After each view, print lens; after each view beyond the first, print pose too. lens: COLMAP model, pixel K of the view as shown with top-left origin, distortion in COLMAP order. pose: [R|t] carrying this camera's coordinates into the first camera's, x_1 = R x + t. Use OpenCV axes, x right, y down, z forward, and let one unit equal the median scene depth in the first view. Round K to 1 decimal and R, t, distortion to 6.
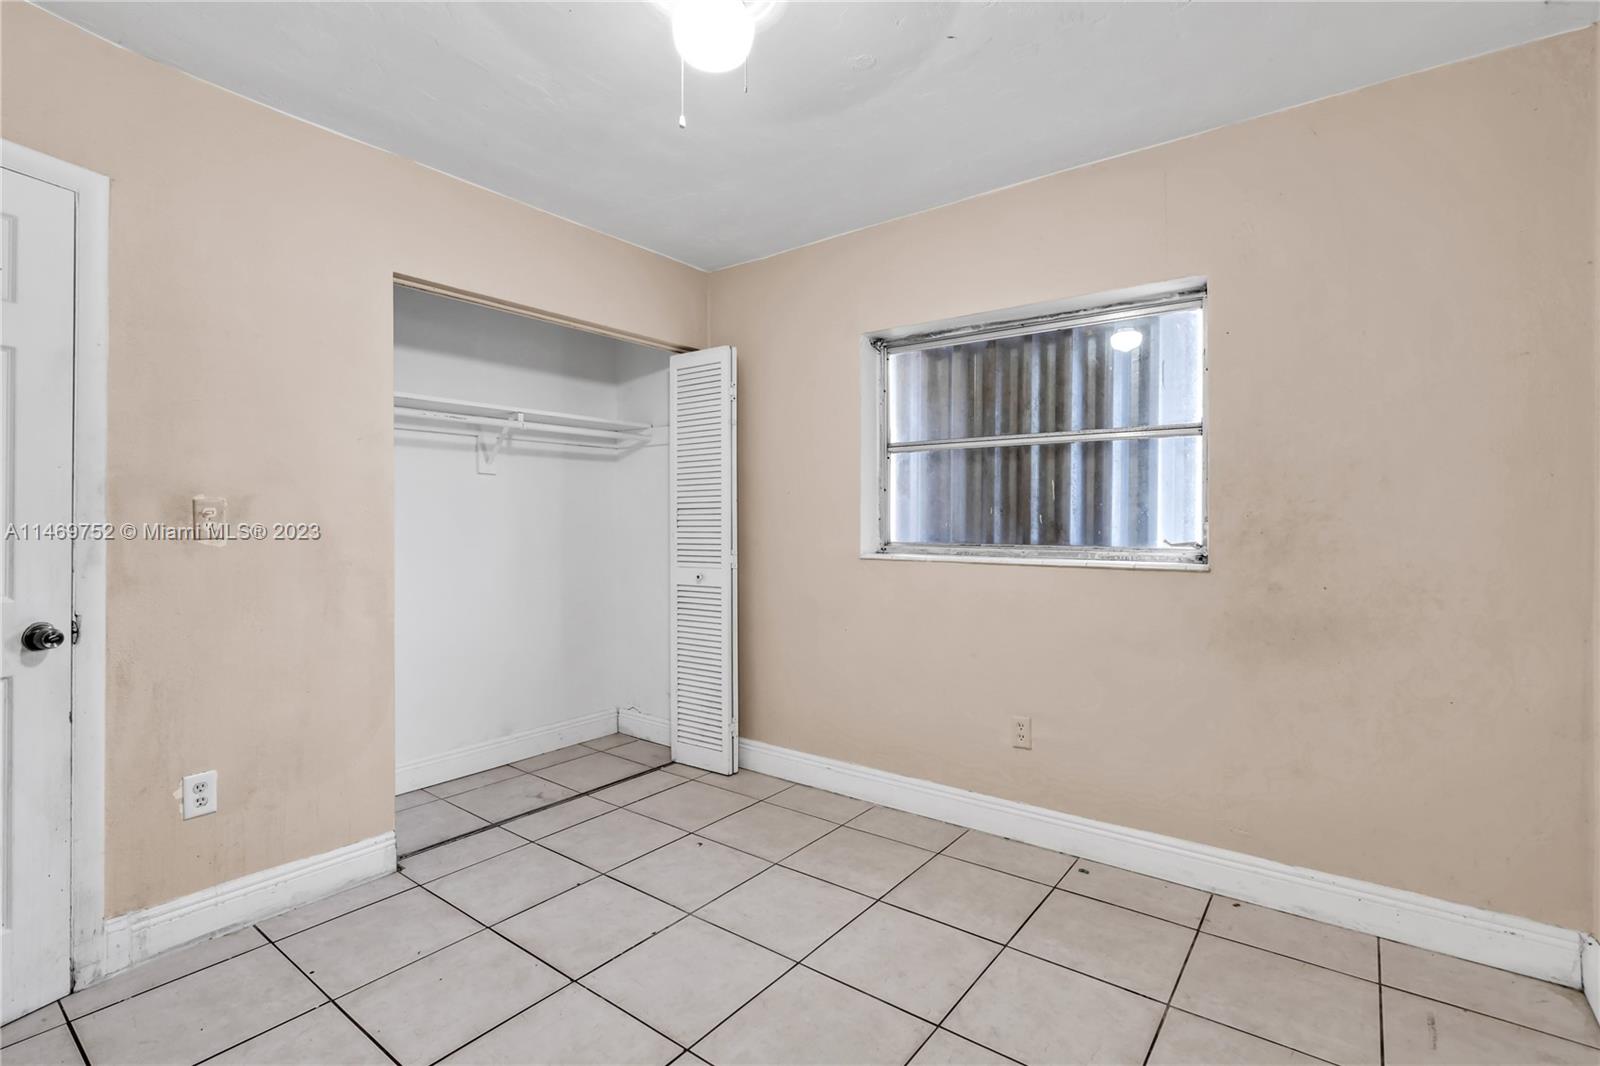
lens RADIAL K [[733.8, 0, 798.7], [0, 733.8, 523.5], [0, 0, 1]] dist [-0.000847, 0.001026]
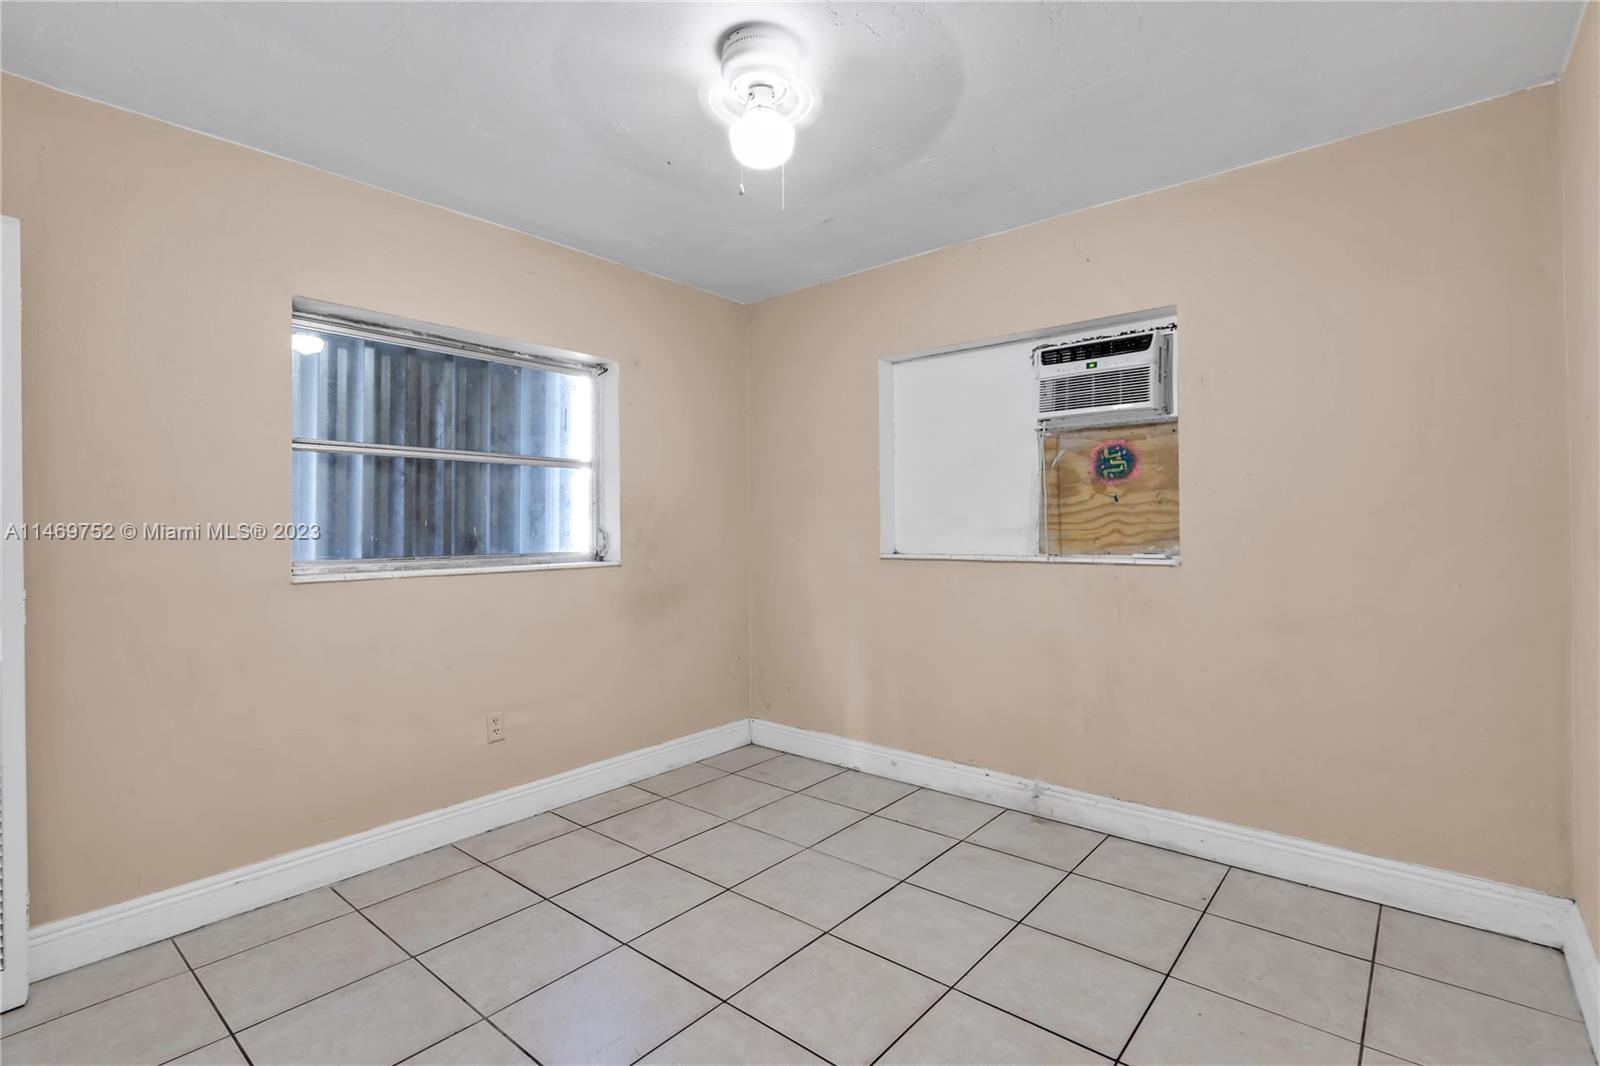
lens RADIAL K [[733.8, 0, 797.7], [0, 733.8, 528.2], [0, 0, 1]] dist [-0.000847, 0.001026]
pose [[0.066781, -0.000387, 0.997768, -0.699424], [0.016980, 0.999856, -0.000749, -0.000997], [-0.997623, 0.016992, 0.066778, 0.444320]]
